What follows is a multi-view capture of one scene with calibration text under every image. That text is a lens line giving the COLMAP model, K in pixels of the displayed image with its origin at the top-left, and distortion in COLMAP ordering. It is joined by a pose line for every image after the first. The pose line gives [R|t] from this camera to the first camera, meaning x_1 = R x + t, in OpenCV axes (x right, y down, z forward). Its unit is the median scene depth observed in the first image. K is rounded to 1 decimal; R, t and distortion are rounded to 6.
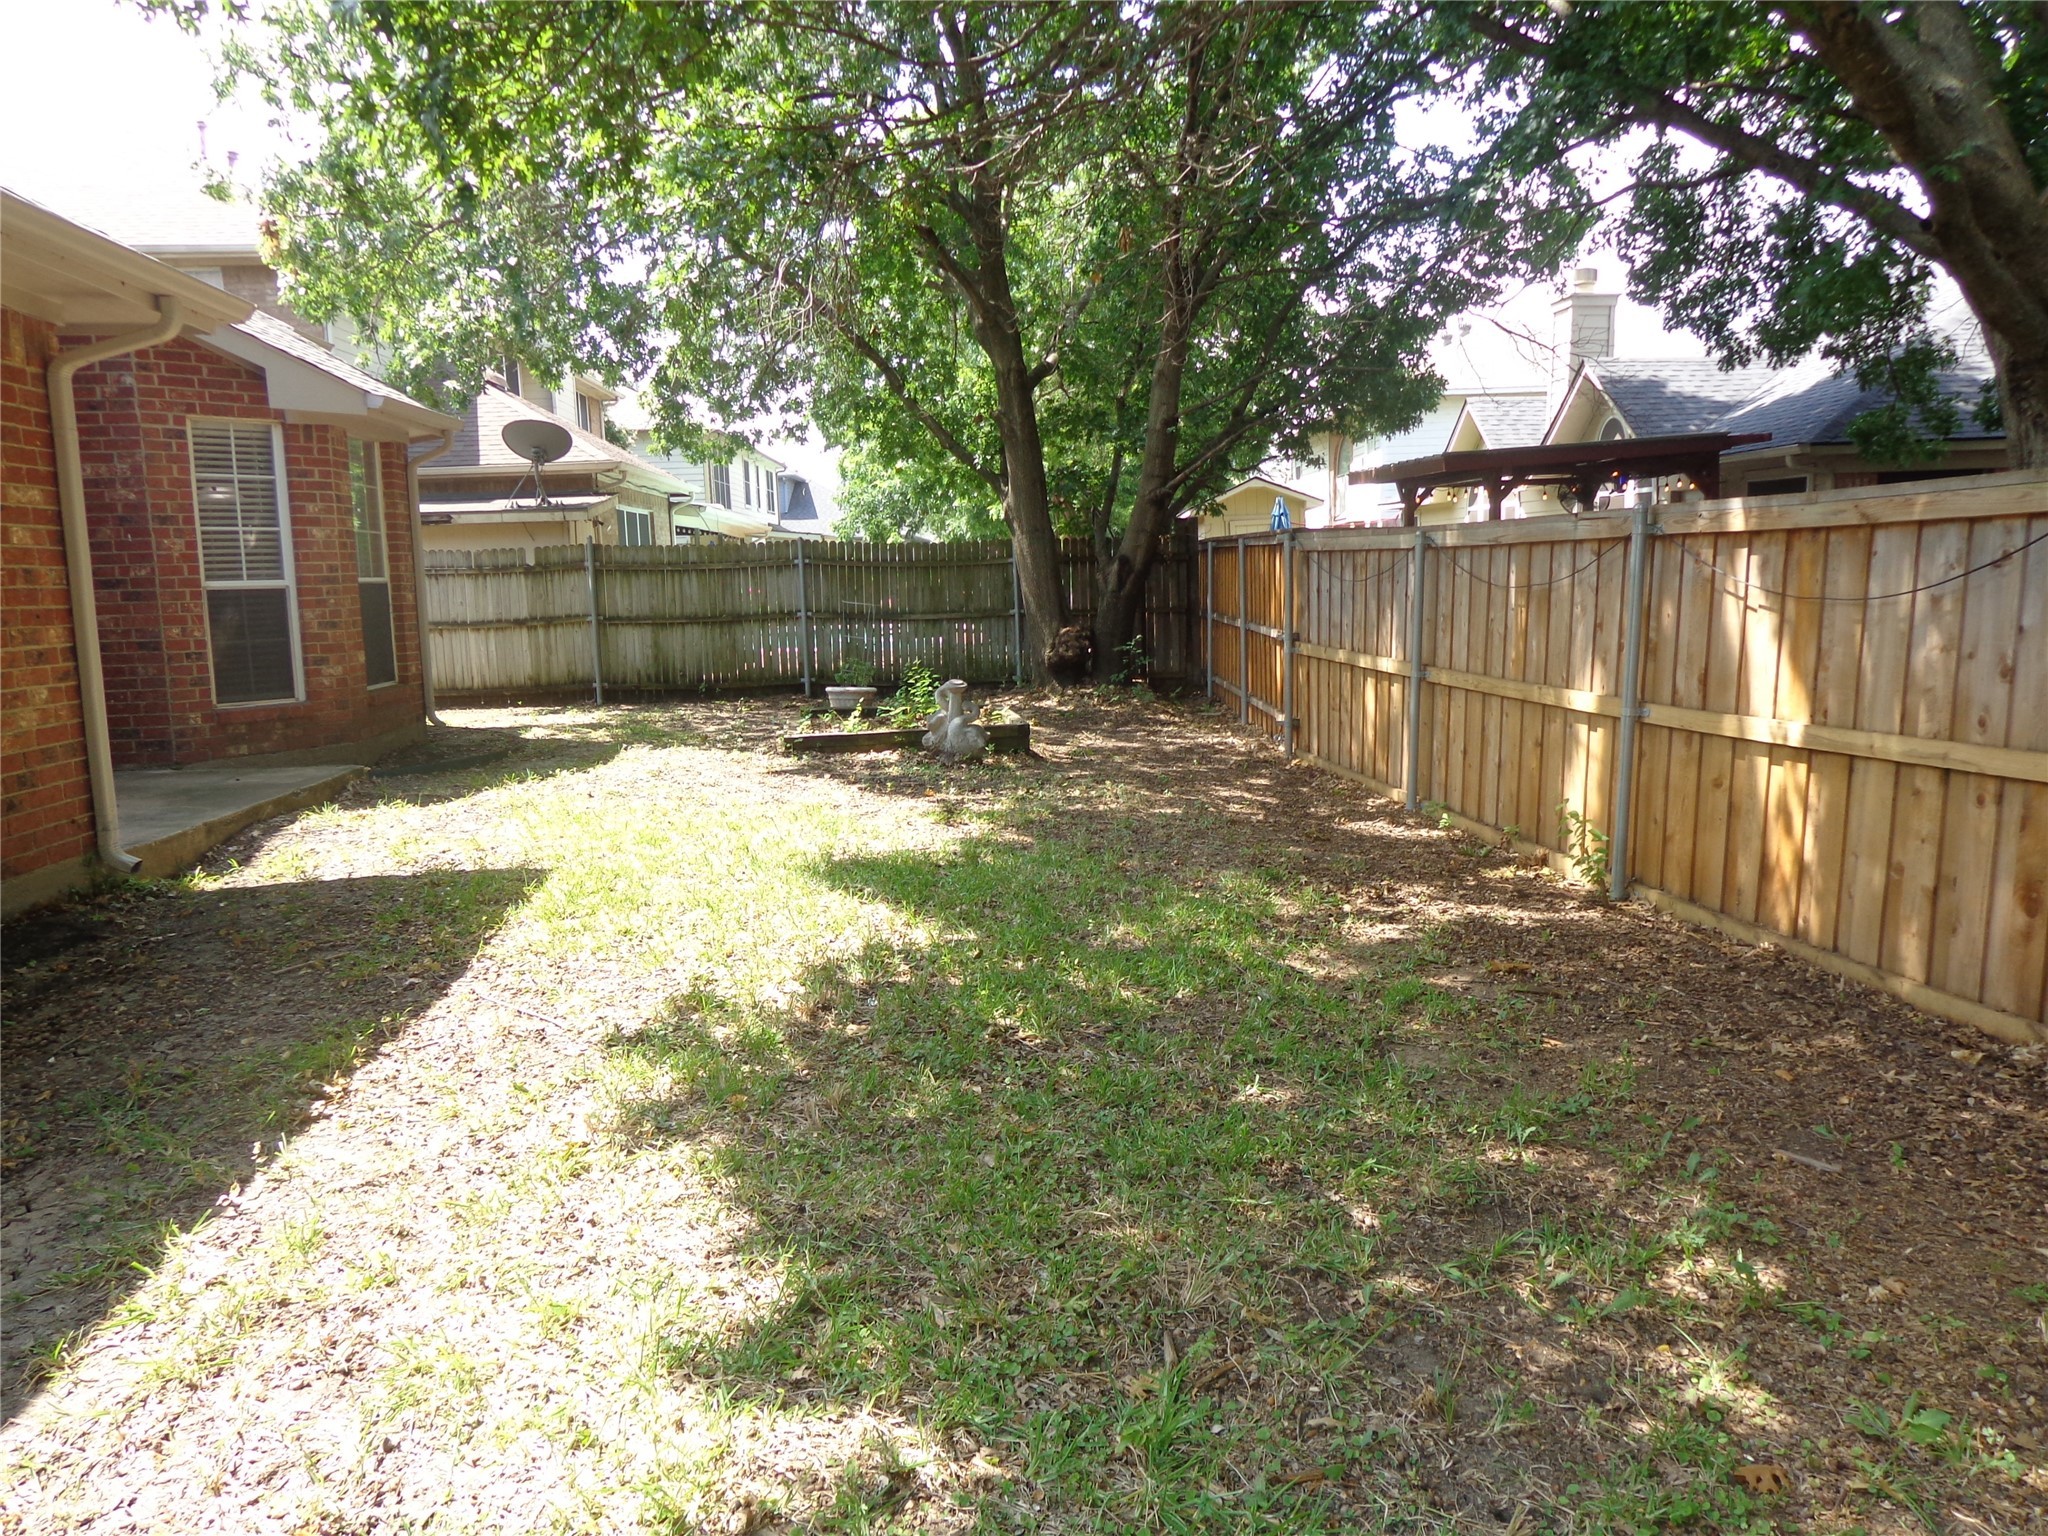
lens RADIAL K [[1430.0, 0, 1027.2], [0, 1430.0, 763.9], [0, 0, 1]] dist [-0.005067, 0.007583]
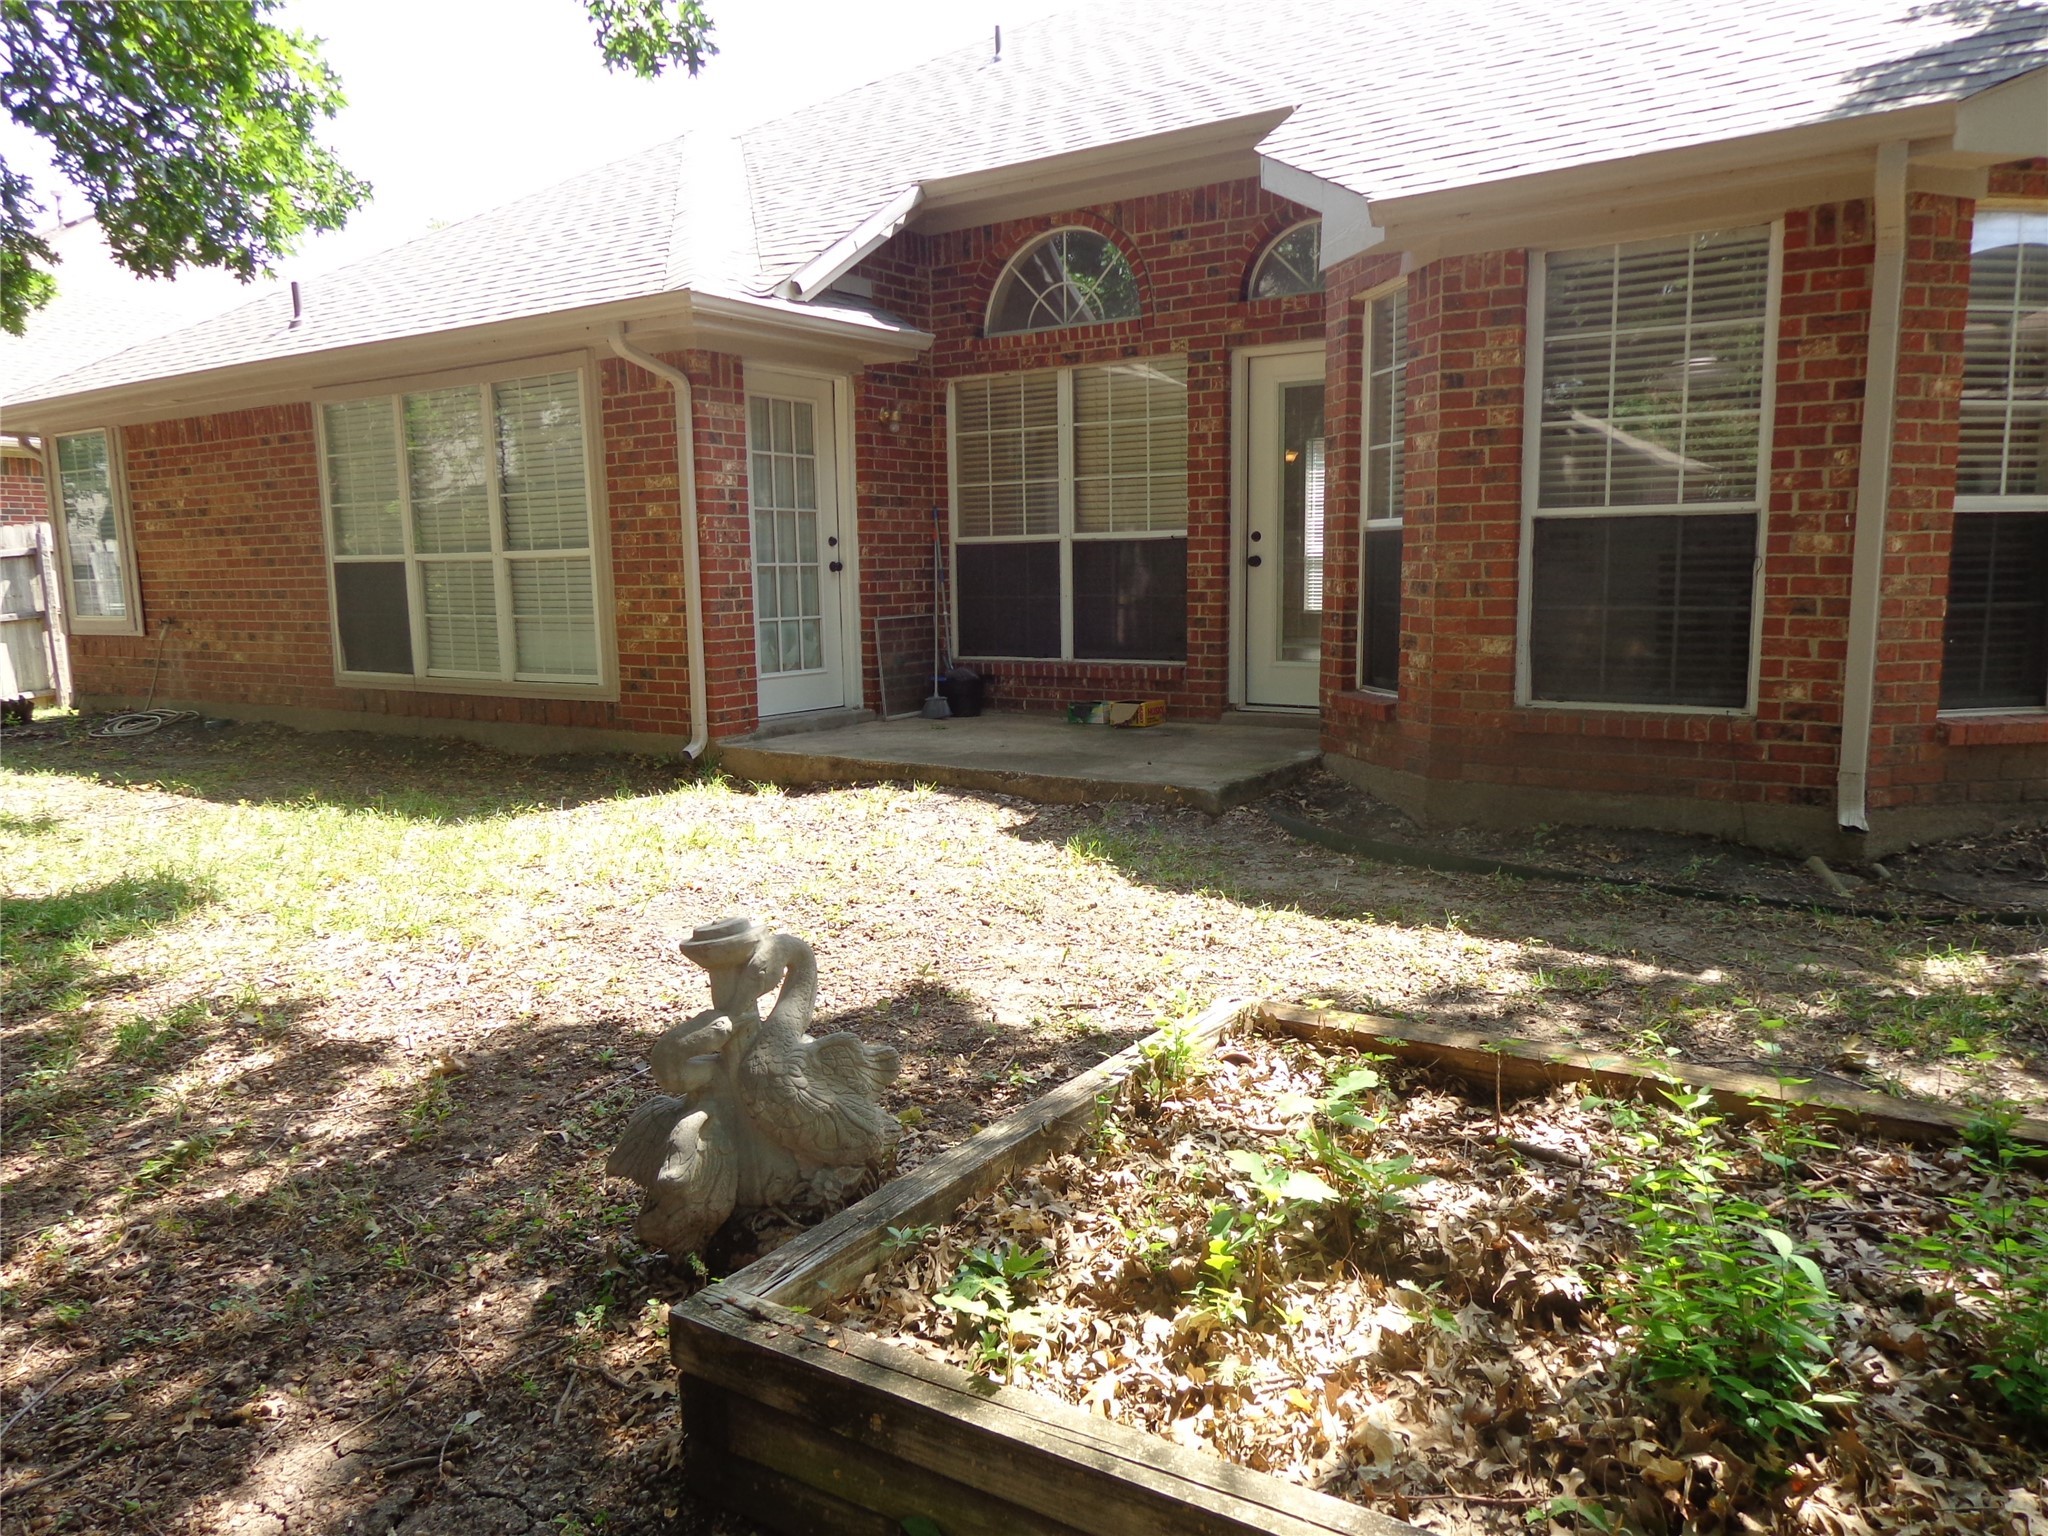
lens RADIAL K [[1430.0, 0, 1024.9], [0, 1430.0, 767.3], [0, 0, 1]] dist [-0.005067, 0.007583]
pose [[-0.642799, 0.157896, -0.749585, 0.077405], [-0.051172, 0.967490, 0.247679, -0.107815], [0.764324, 0.197565, -0.613822, 0.813561]]
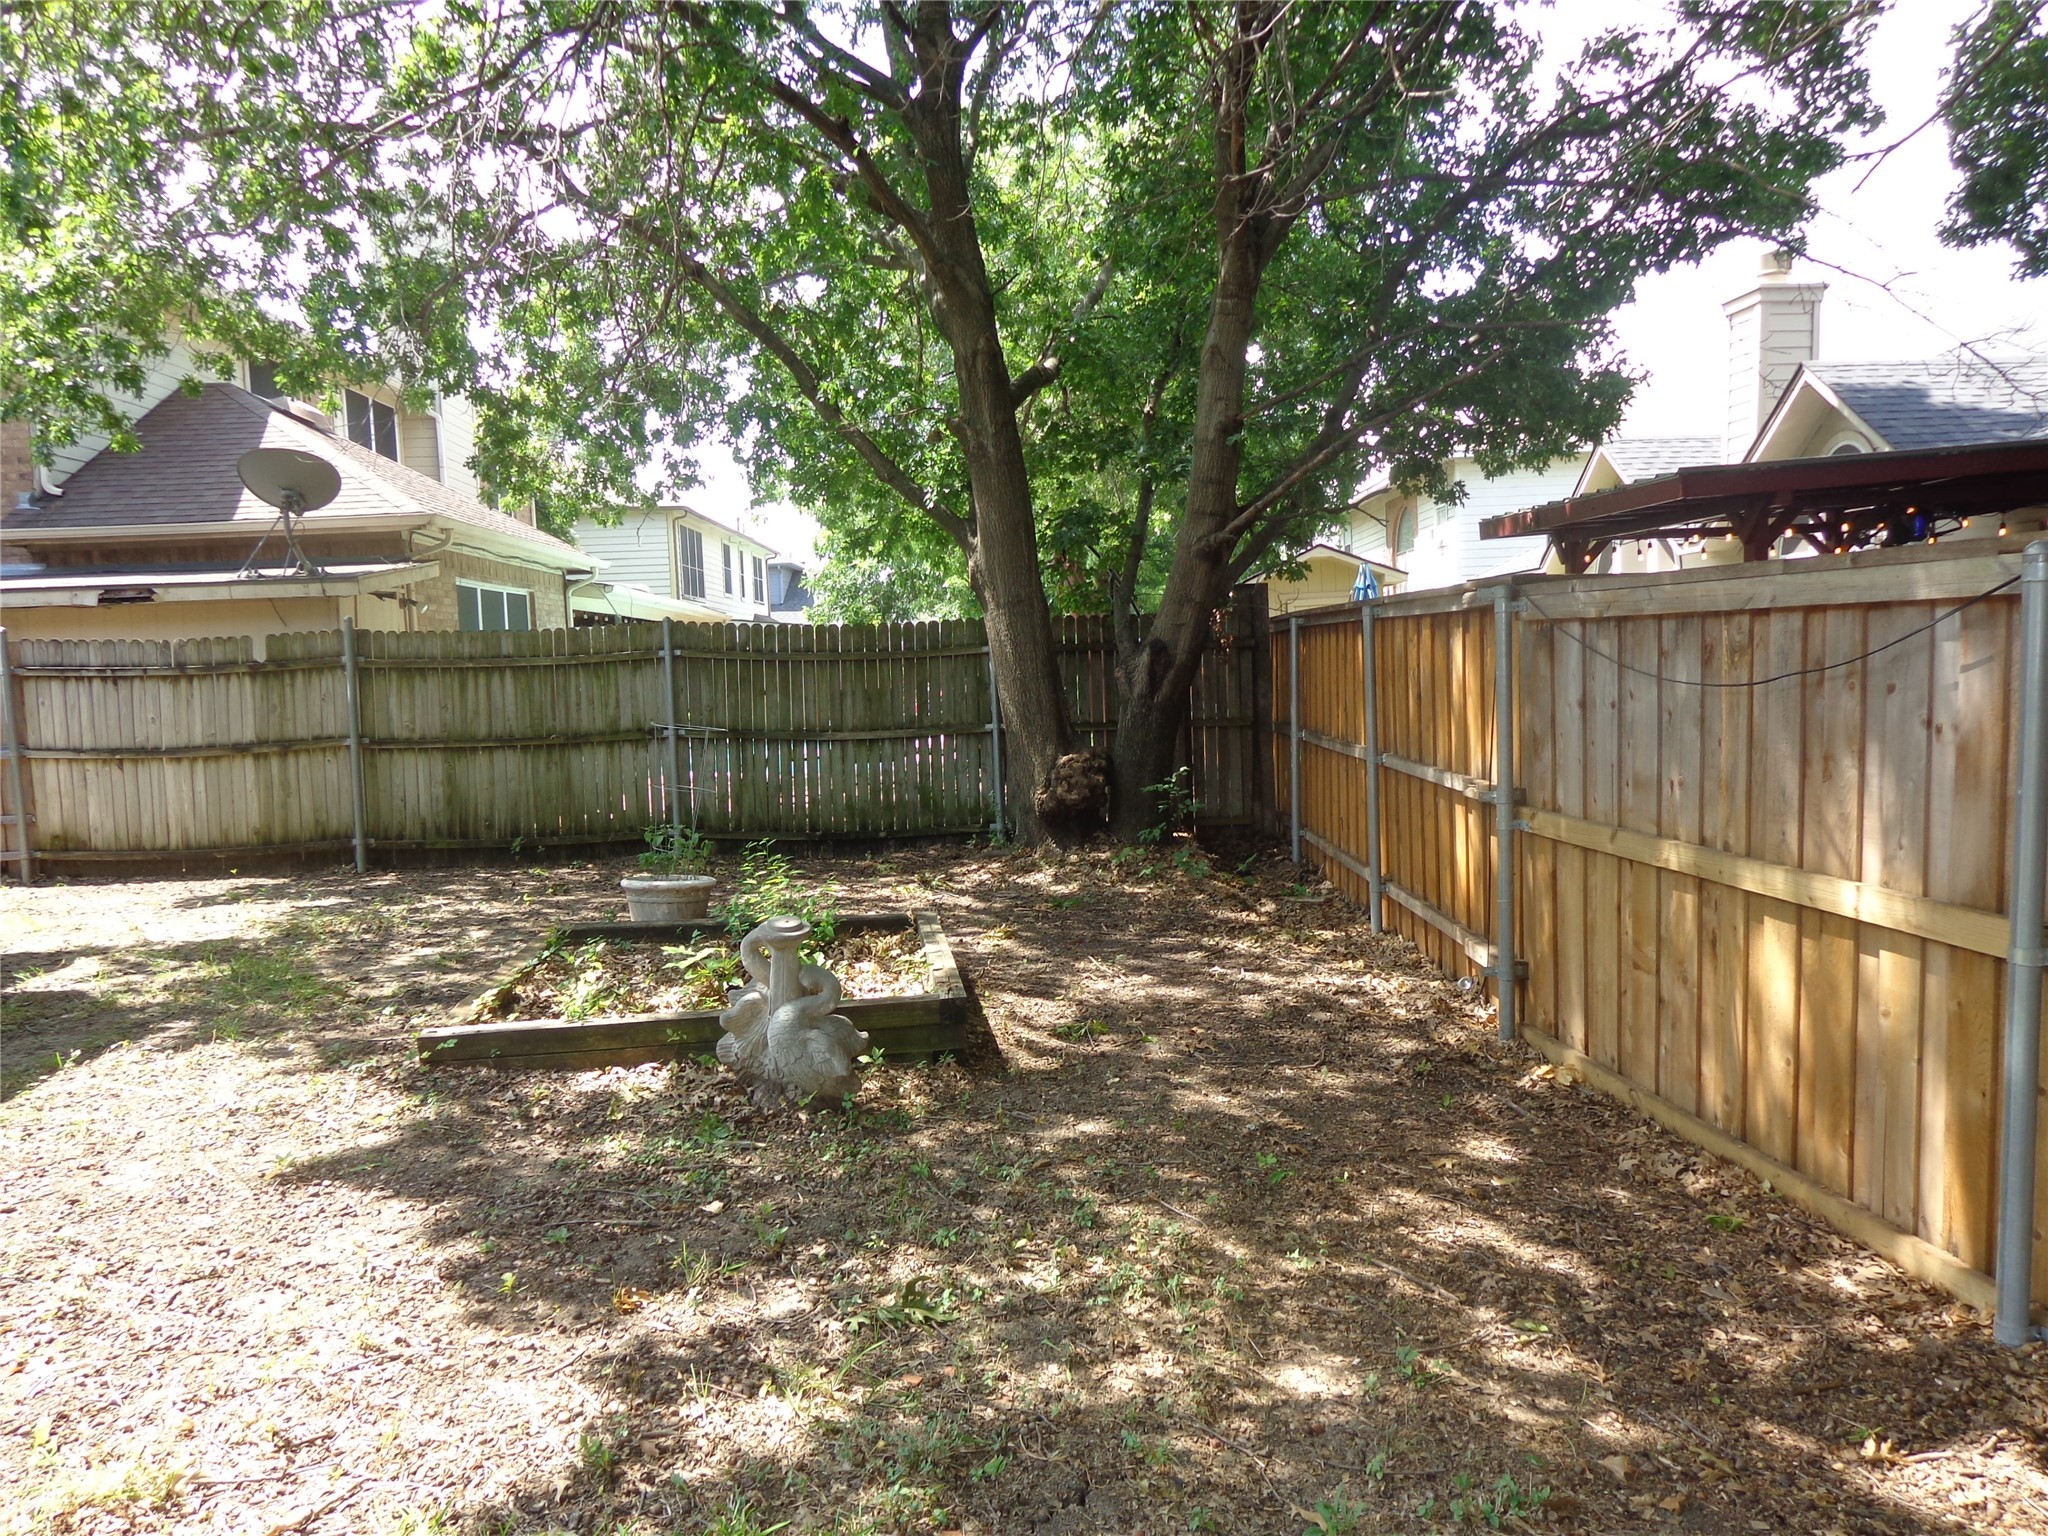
lens RADIAL K [[1430.0, 0, 1033.0], [0, 1430.0, 777.0], [0, 0, 1]] dist [-0.005067, 0.007583]
pose [[0.999881, -0.006031, -0.014167, 0.019690], [0.005232, 0.998431, -0.055744, -0.047049], [0.014481, 0.055663, 0.998345, 0.346886]]
